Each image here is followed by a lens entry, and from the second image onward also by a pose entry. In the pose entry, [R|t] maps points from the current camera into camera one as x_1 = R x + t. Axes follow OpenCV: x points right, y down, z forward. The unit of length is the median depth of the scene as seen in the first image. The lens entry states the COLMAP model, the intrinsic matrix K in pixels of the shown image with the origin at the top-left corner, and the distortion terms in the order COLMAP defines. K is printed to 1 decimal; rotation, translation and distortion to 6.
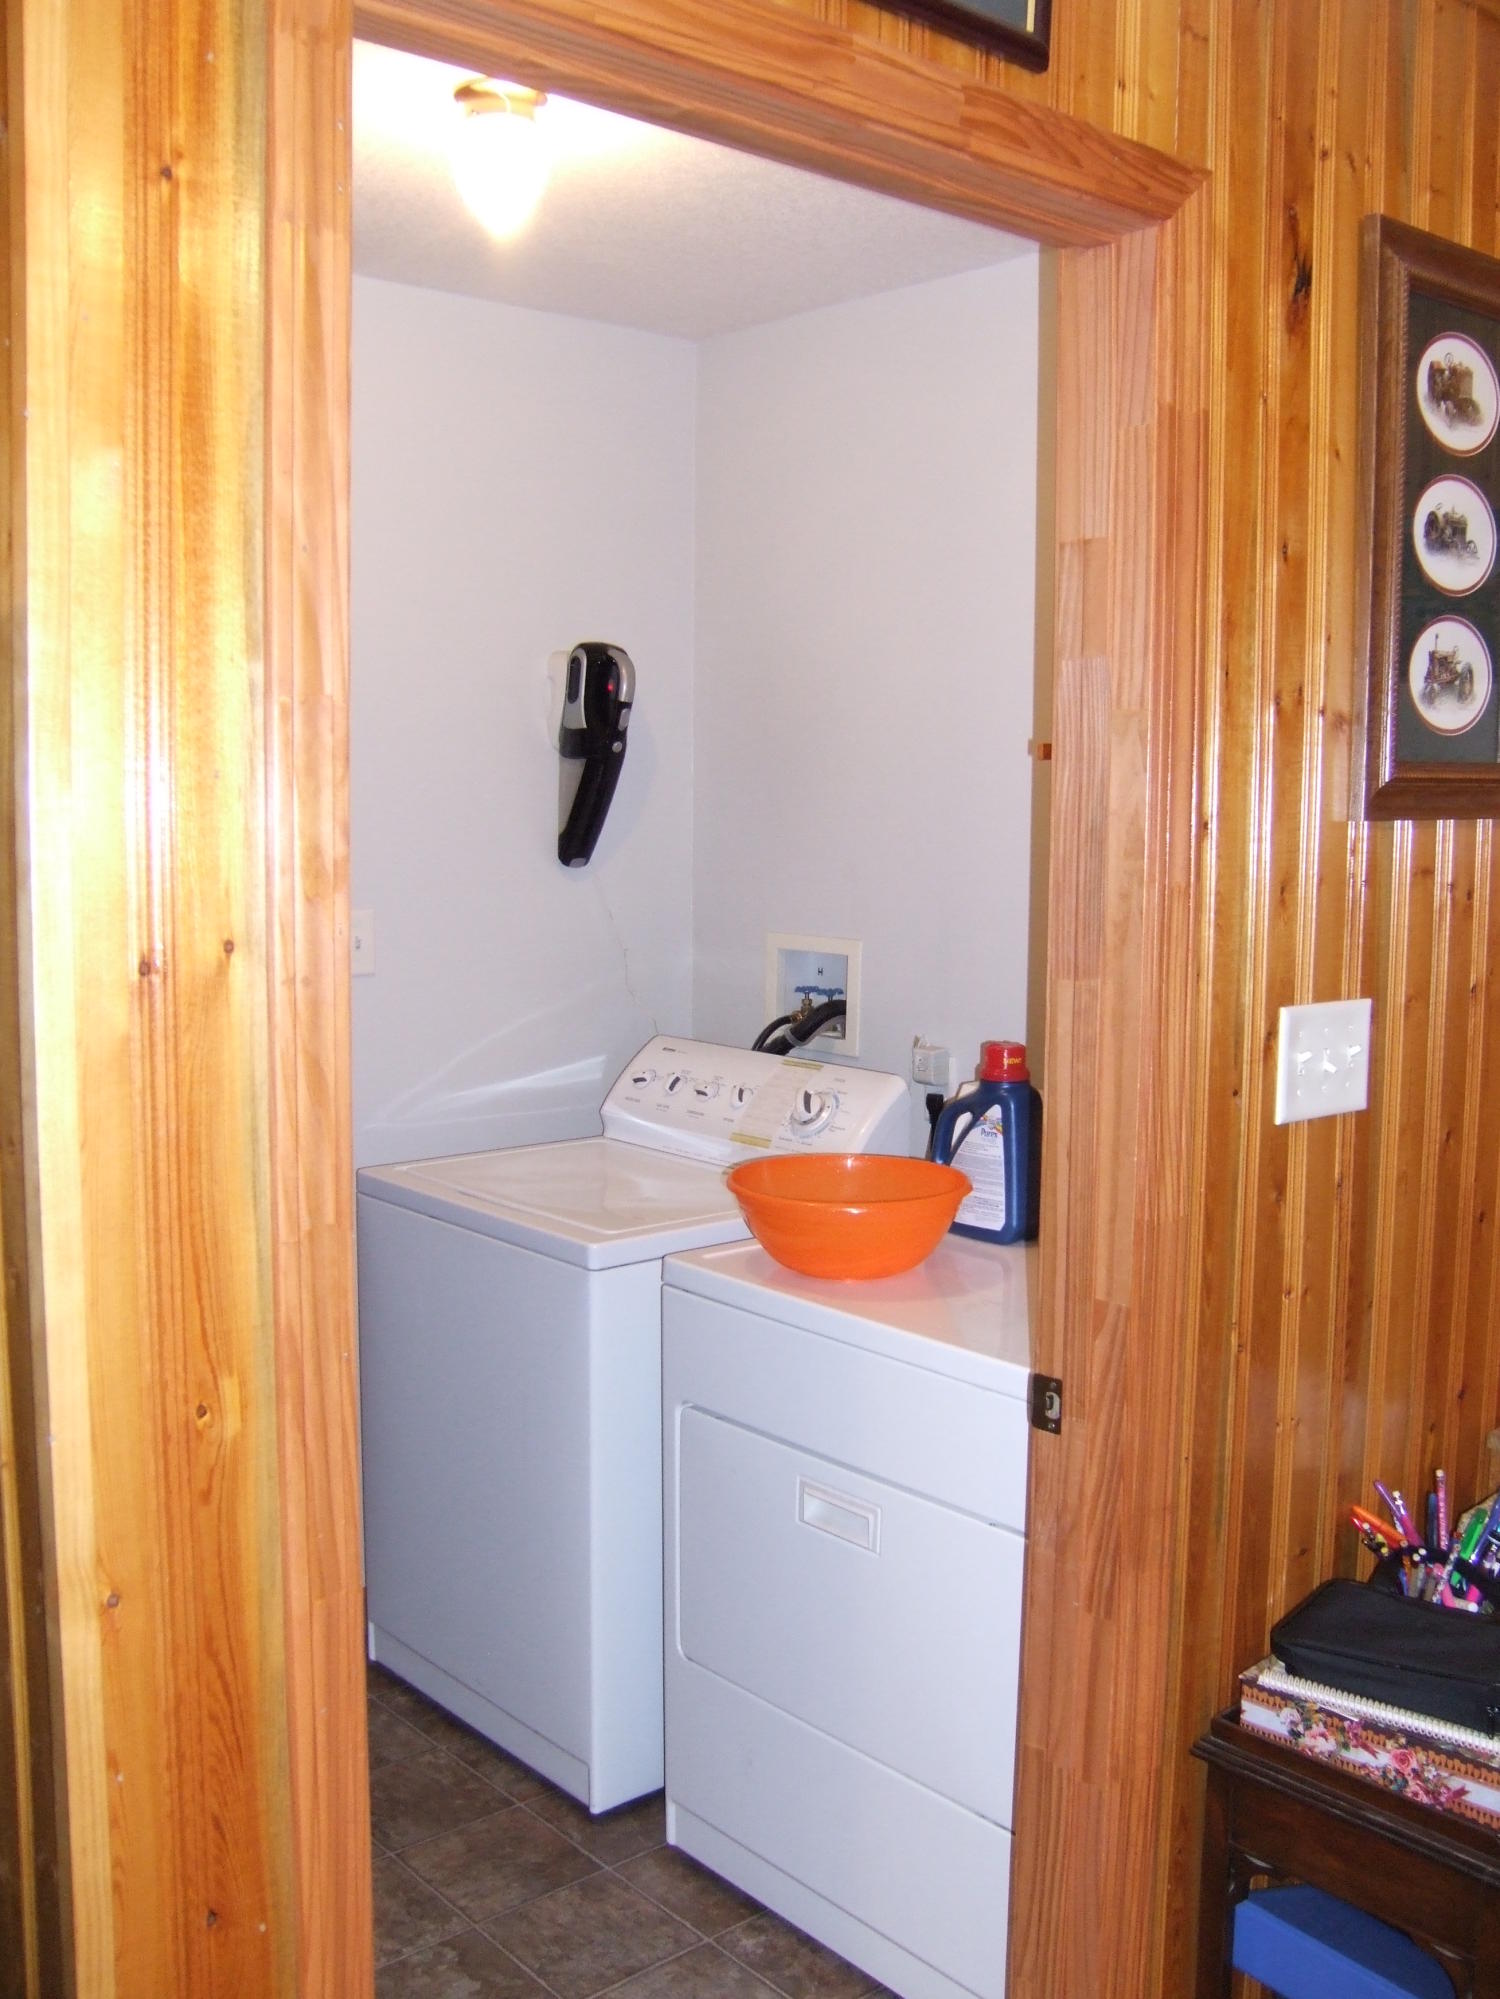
lens RADIAL K [[1898.0, 0, 754.9], [0, 1898.0, 966.7], [0, 0, 1]] dist [-0.172579, 0.173482]
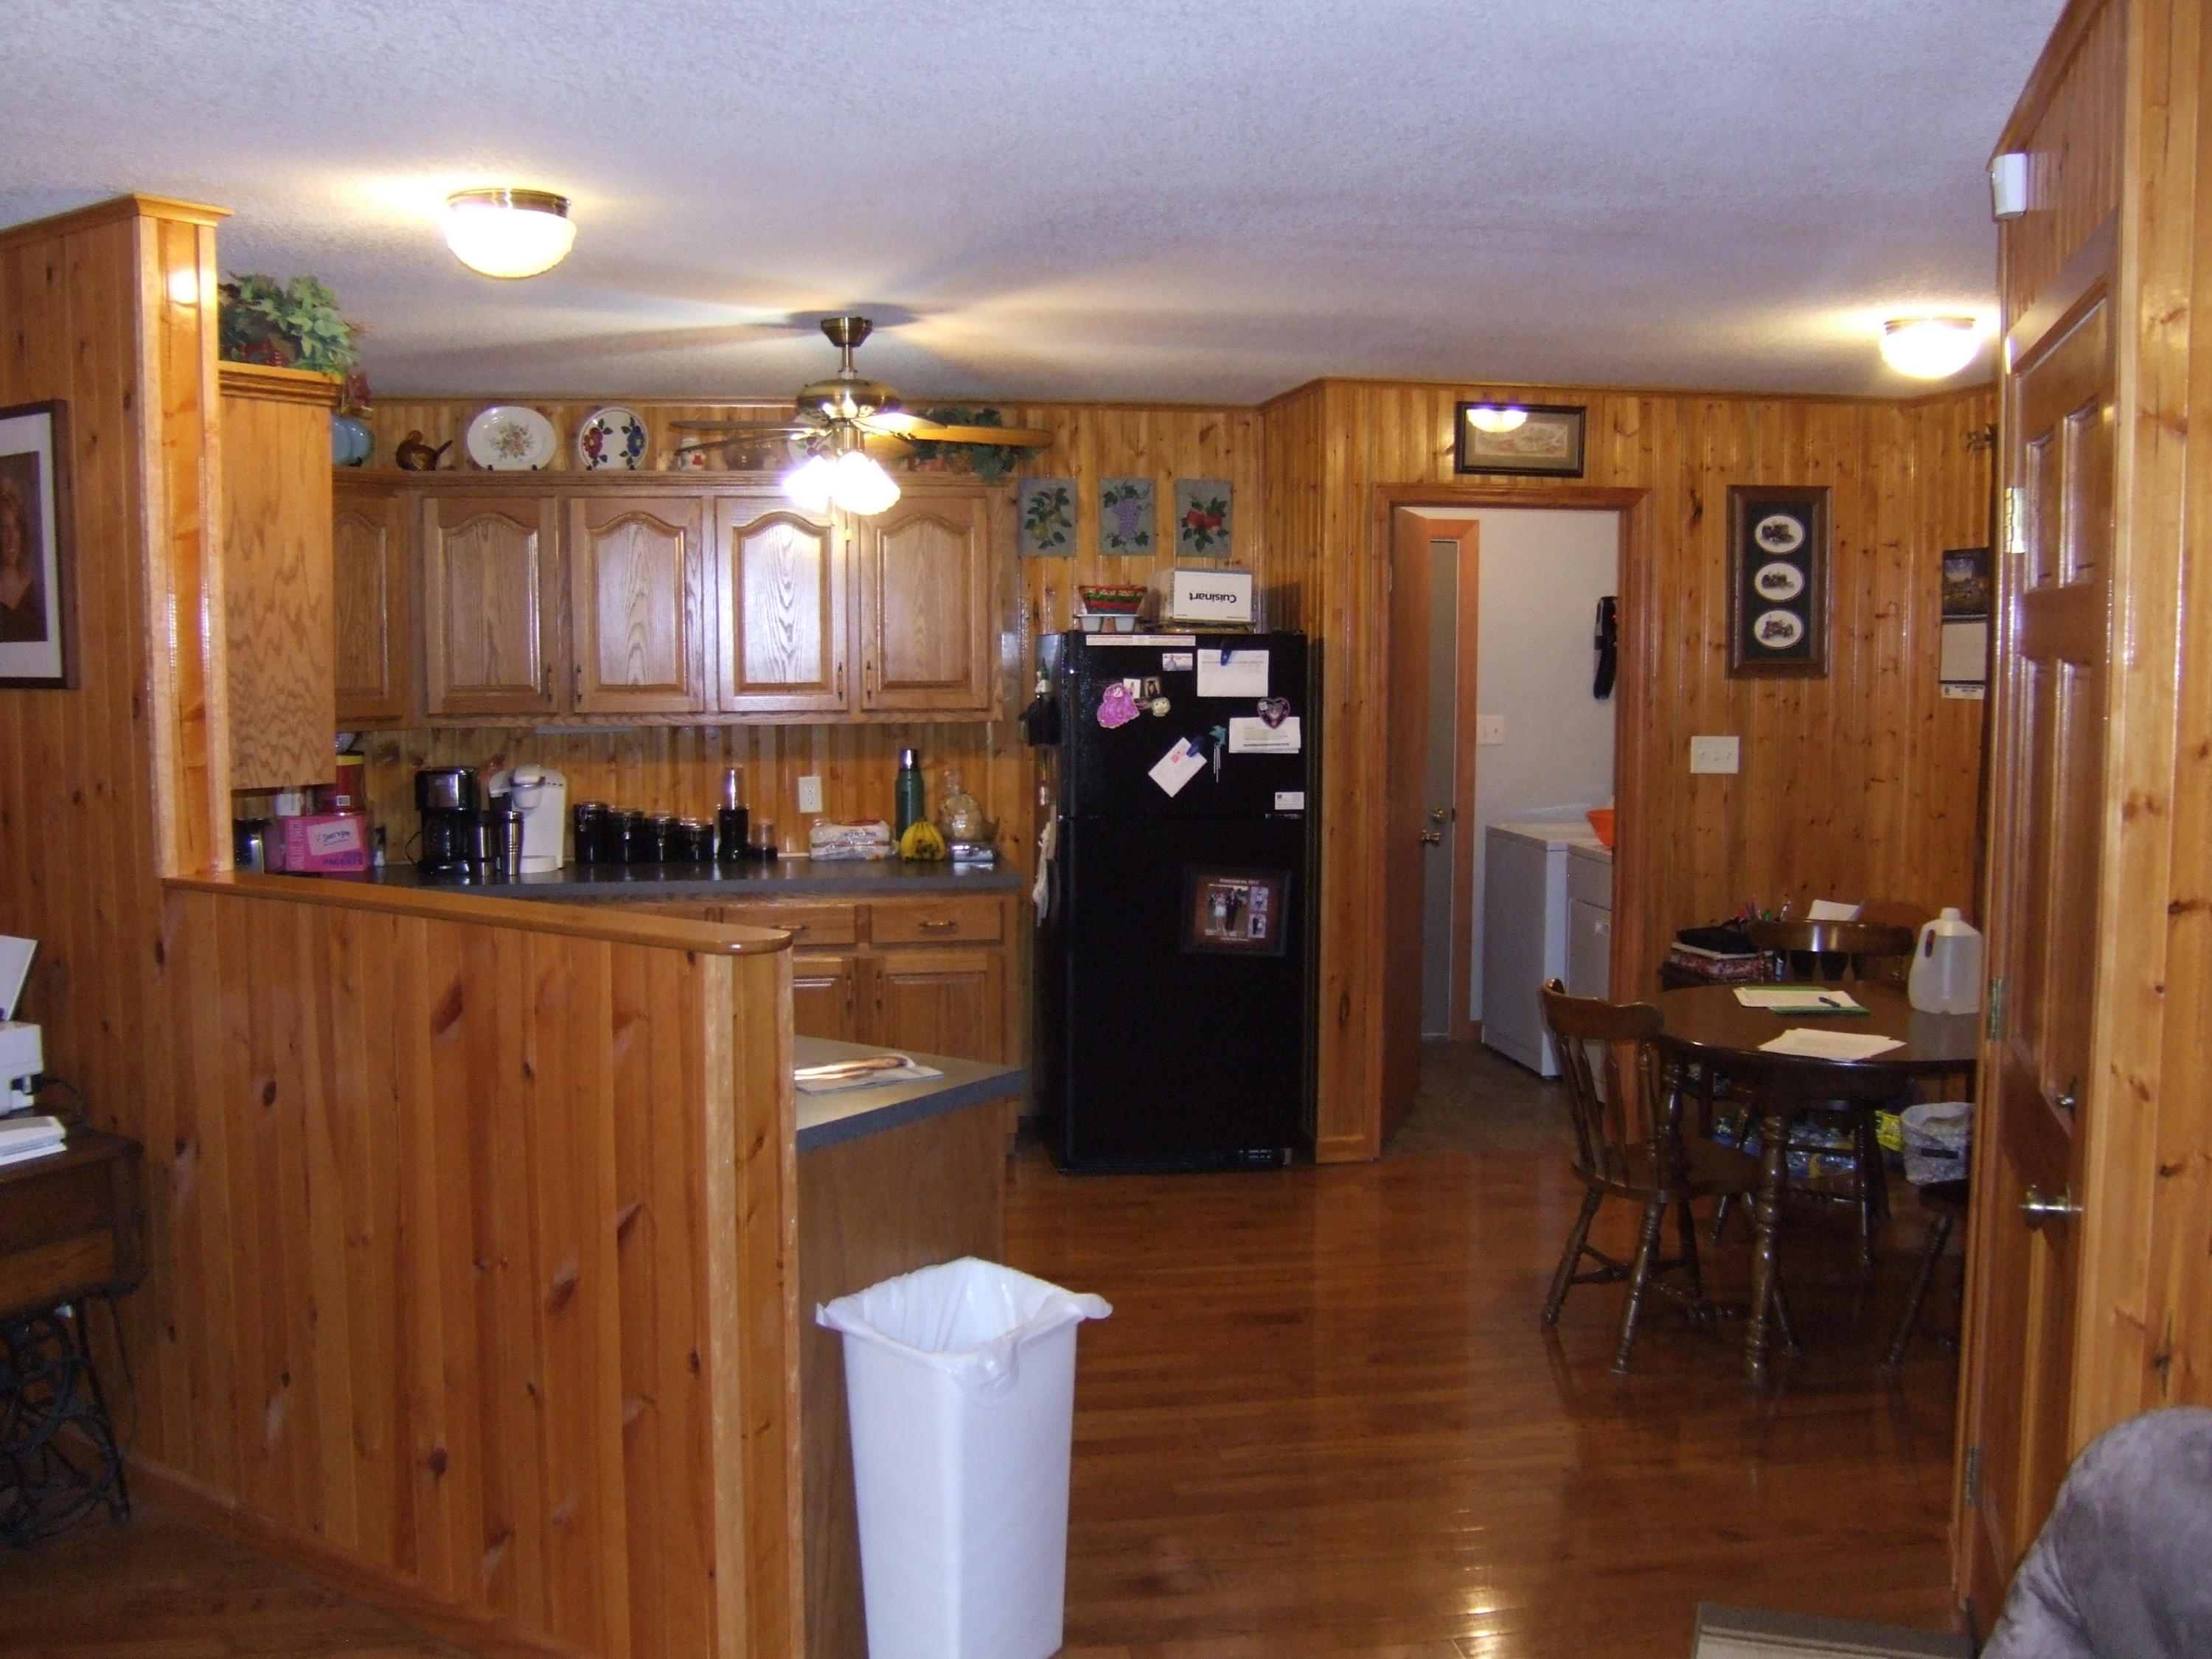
lens RADIAL K [[2100.3, 0, 1084.8], [0, 2100.3, 822.3], [0, 0, 1]] dist [-0.172579, 0.173482]
pose [[0.849283, 0.038514, -0.526531, 1.209192], [-0.043289, 0.999057, 0.003254, 0.192329], [0.526160, 0.020030, 0.850150, -2.425984]]
